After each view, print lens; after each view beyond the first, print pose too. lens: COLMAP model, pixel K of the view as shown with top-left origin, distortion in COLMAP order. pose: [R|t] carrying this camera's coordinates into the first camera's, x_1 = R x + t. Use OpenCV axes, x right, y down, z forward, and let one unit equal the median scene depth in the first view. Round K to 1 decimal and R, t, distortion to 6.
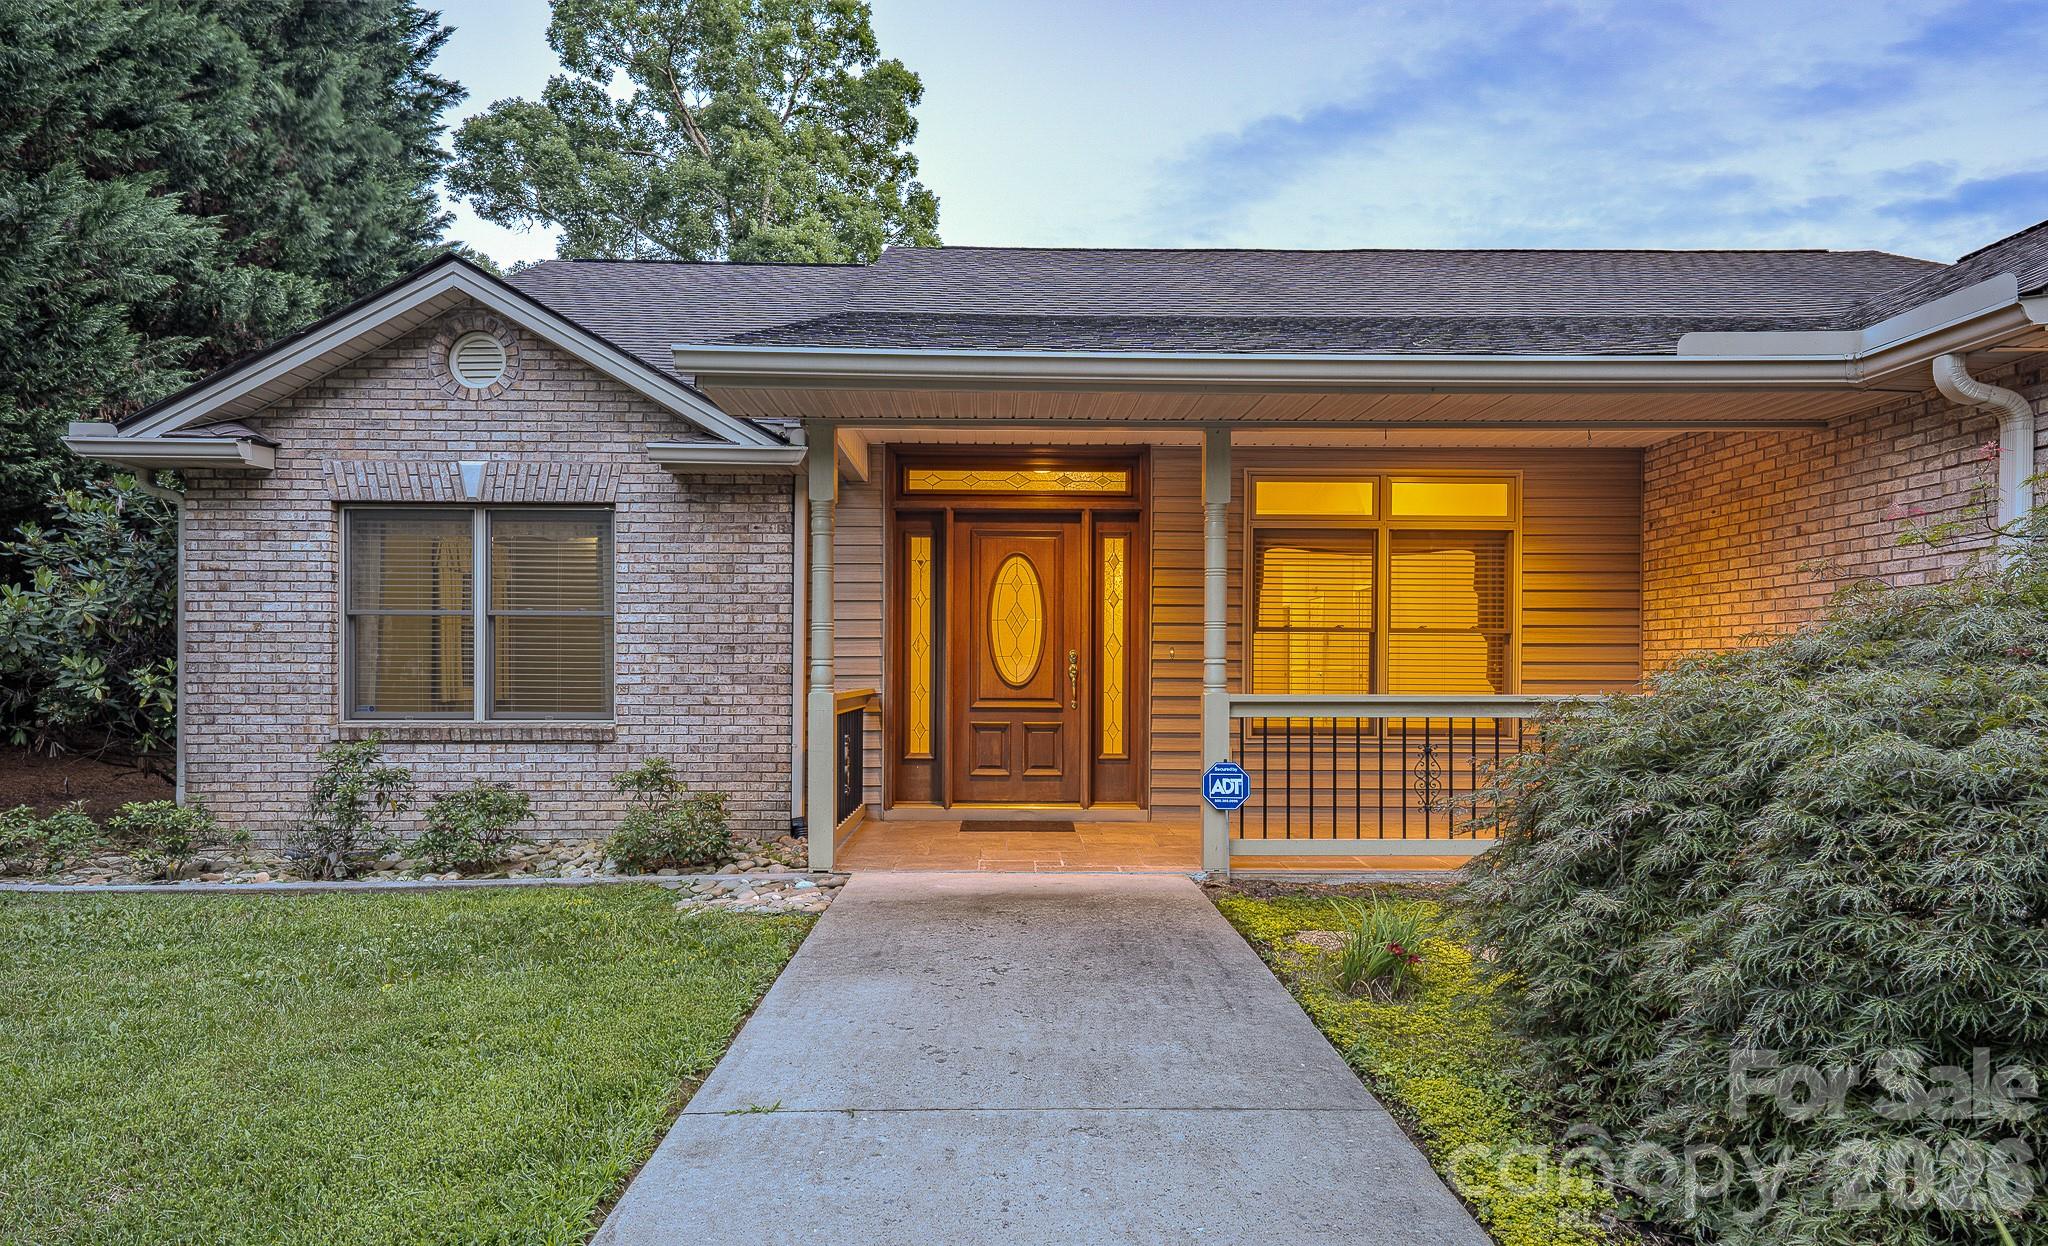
lens RADIAL K [[1207.9, 0, 1041.8], [0, 1207.9, 678.4], [0, 0, 1]] dist [0.039459, -0.000588]
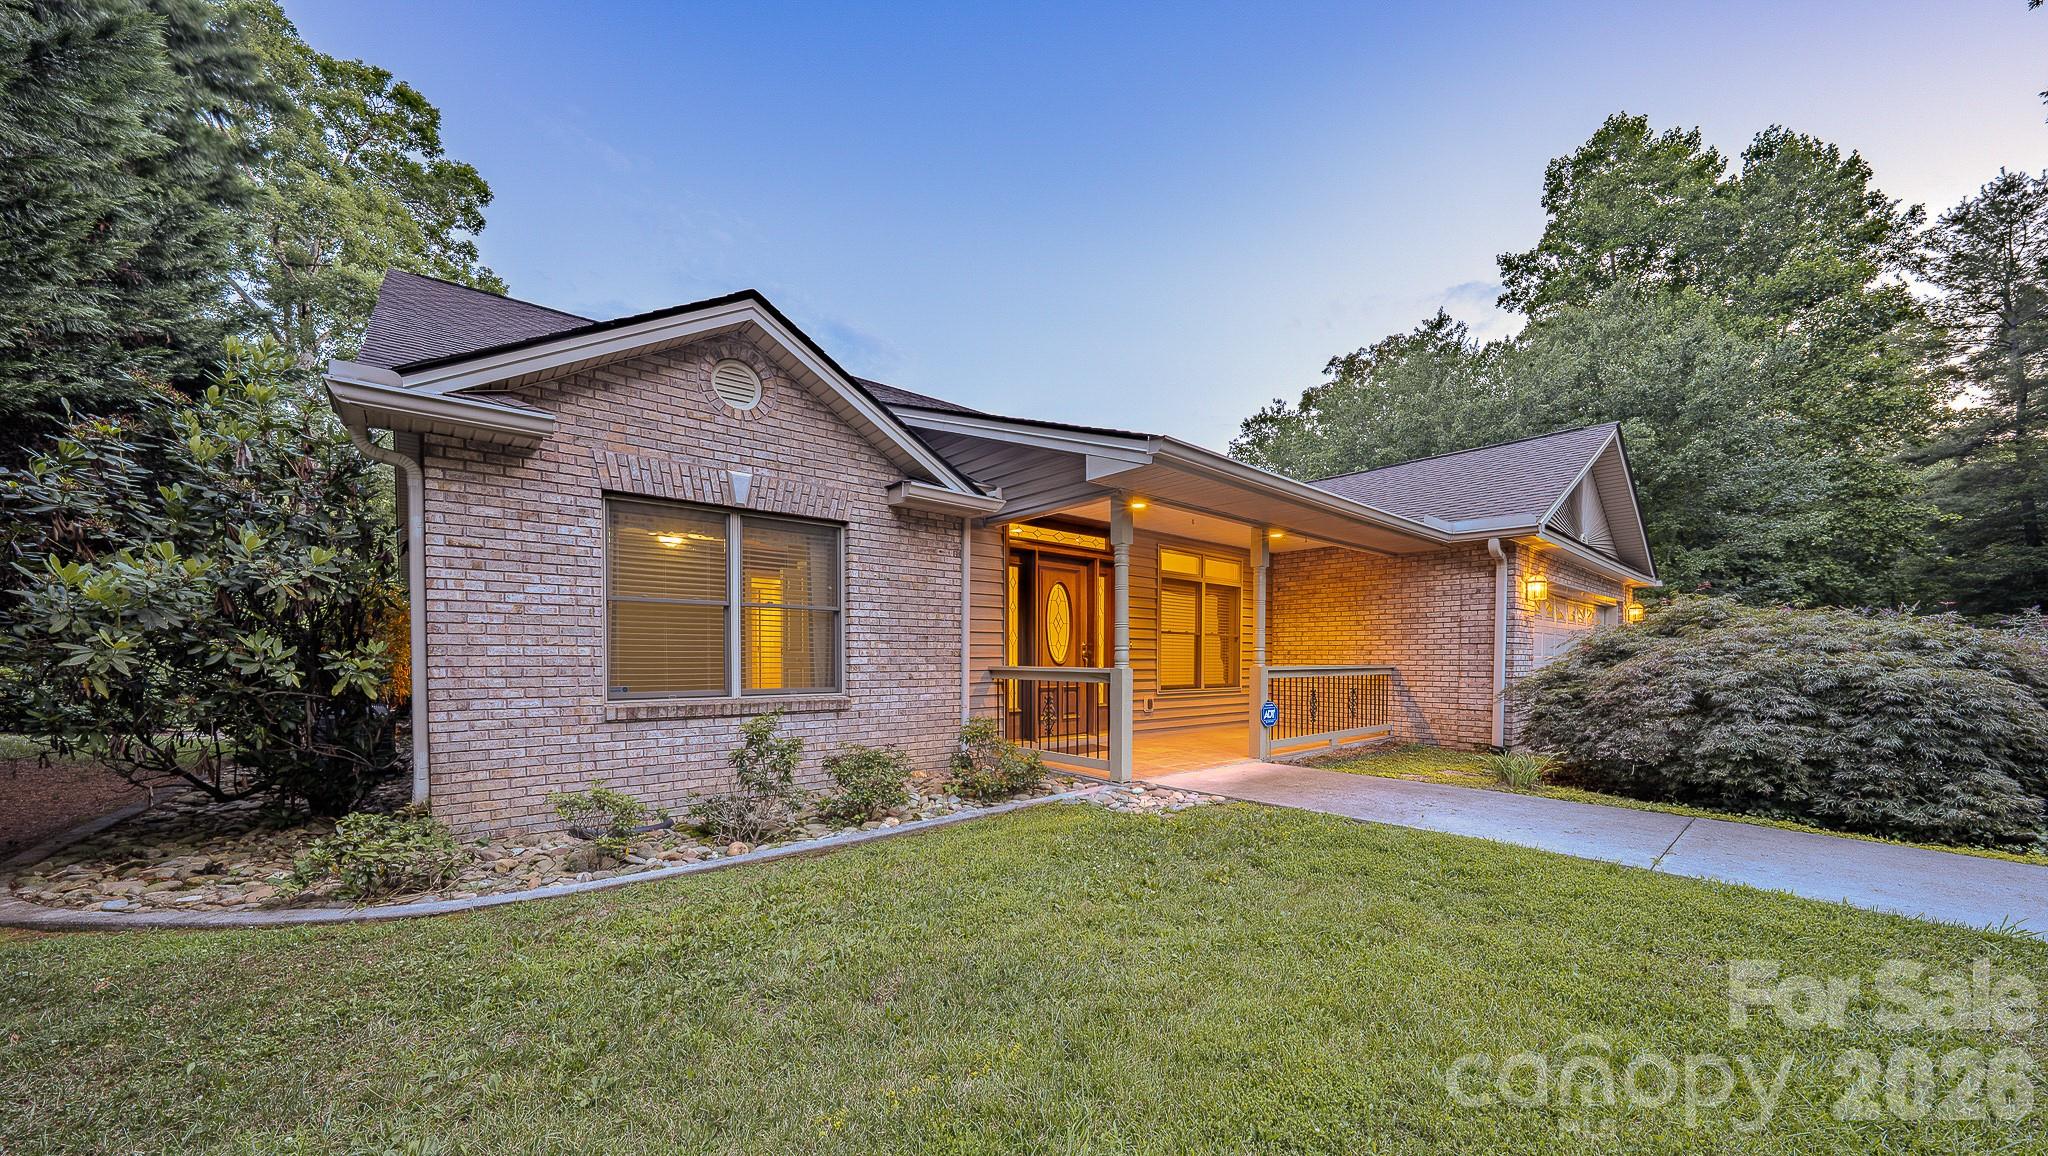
lens RADIAL K [[715.5, 0, 1045.0], [0, 715.5, 676.6], [0, 0, 1]] dist [-0.010718, -0.000038]
pose [[0.759925, -0.018642, 0.649744, -0.688251], [0.004486, 0.999715, 0.023437, 0.000741], [-0.649996, -0.014896, 0.759792, 0.296617]]
